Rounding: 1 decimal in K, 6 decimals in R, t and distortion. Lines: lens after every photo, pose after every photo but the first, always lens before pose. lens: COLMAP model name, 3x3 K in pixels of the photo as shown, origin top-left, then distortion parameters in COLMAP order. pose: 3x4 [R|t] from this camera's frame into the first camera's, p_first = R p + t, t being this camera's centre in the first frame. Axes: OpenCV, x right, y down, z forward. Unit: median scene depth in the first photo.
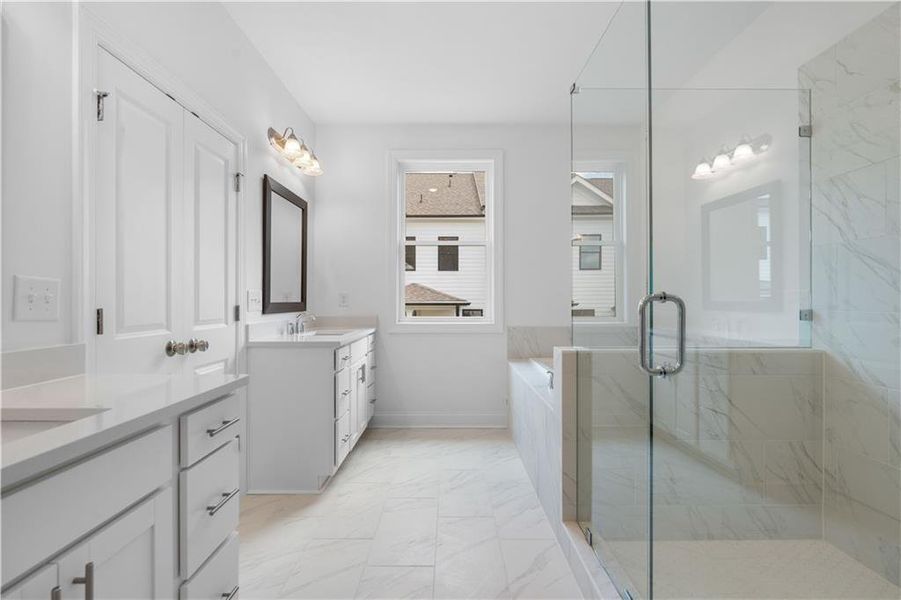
lens RADIAL K [[414.4, 0, 451.4], [0, 414.4, 300.9], [0, 0, 1]] dist [-0.011834, 0.000138]
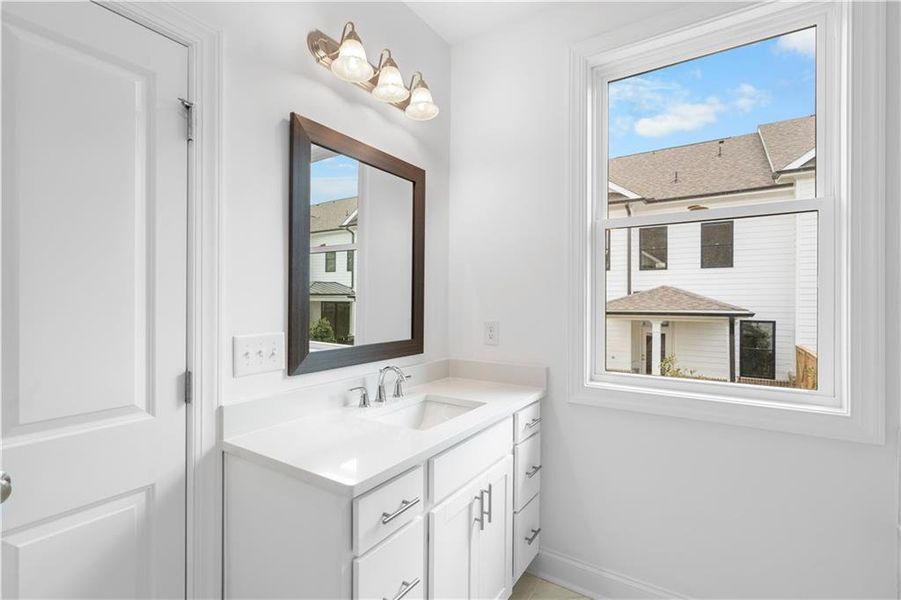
lens RADIAL K [[414.4, 0, 446.5], [0, 414.4, 305.2], [0, 0, 1]] dist [-0.011834, 0.000138]
pose [[0.830266, 0.004360, -0.557350, 0.007290], [-0.000009, 0.999970, 0.007810, -0.046573], [0.557367, -0.006479, 0.830241, 0.491864]]
